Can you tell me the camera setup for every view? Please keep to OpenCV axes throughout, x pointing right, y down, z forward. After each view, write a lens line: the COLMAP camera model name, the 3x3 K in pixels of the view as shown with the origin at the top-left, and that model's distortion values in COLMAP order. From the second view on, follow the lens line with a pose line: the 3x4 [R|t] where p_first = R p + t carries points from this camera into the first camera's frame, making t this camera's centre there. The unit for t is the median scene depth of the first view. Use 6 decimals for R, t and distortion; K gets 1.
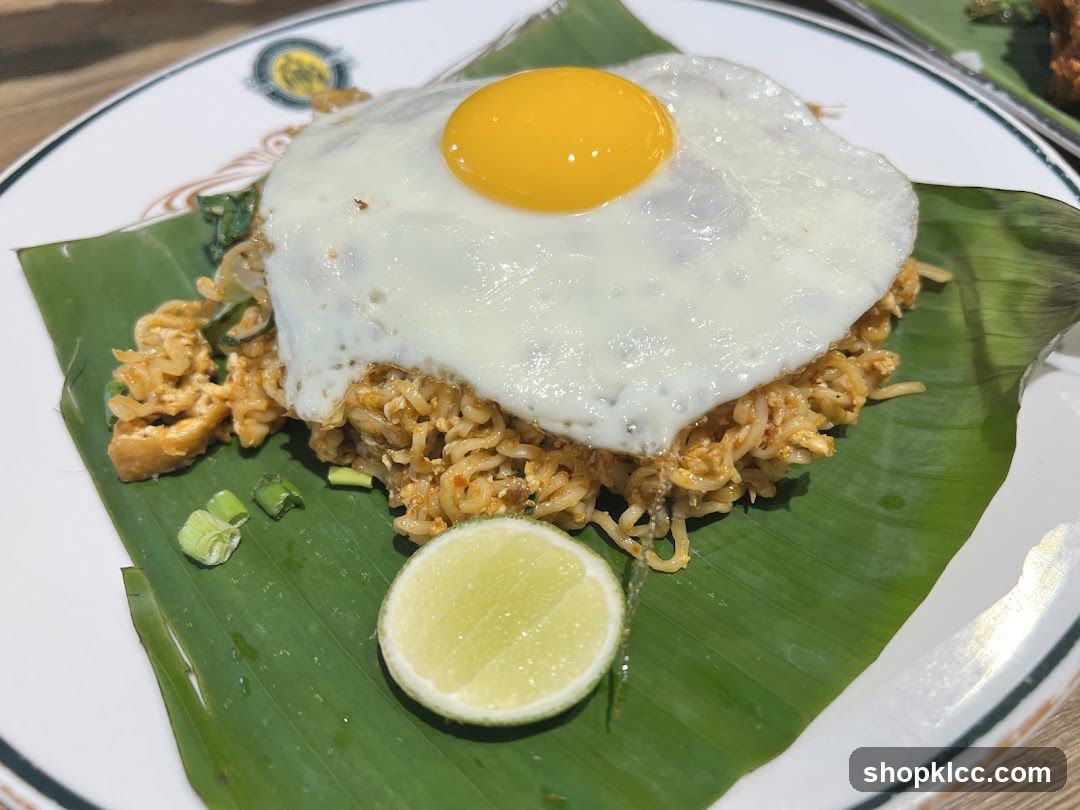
lens RADIAL K [[882.8, 0, 537.7], [0, 882.8, 403.2], [0, 0, 1]] dist [0.017131, 0.002826]
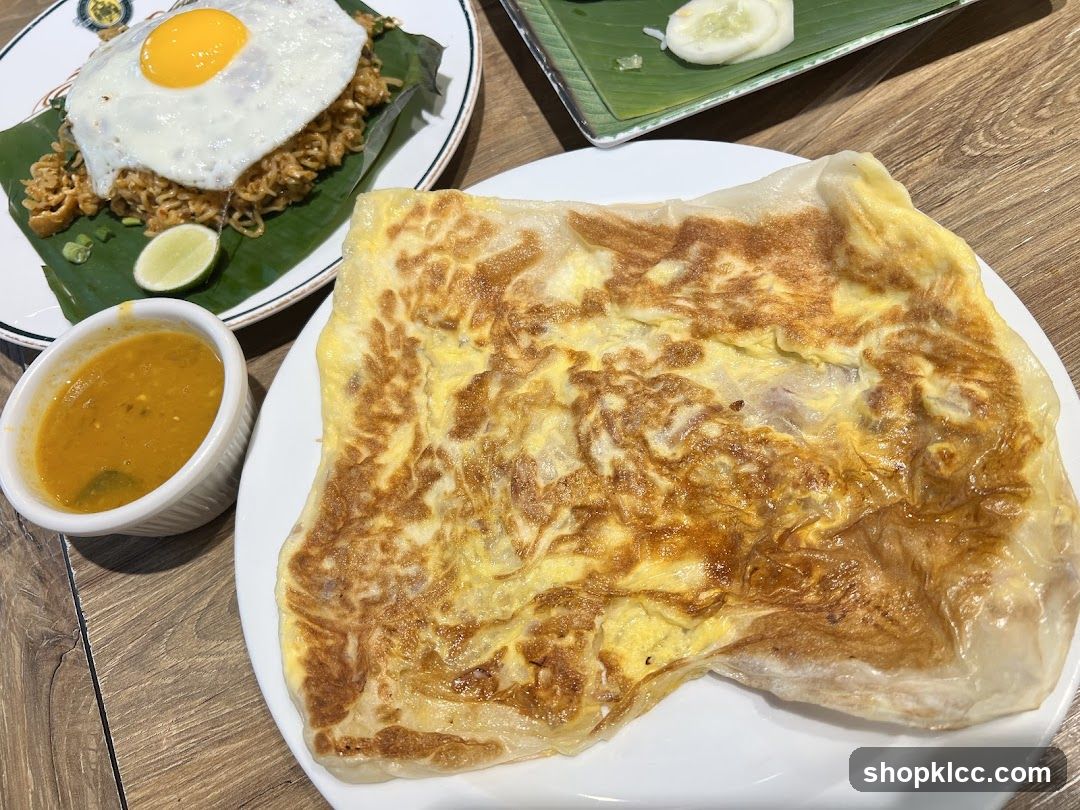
lens RADIAL K [[882.8, 0, 542.8], [0, 882.8, 404.2], [0, 0, 1]] dist [0.017131, 0.002826]
pose [[0.987255, -0.135502, -0.083465, 1.035060], [0.150701, 0.964552, 0.216630, 0.216609], [0.051153, -0.226448, 0.972679, -1.394579]]
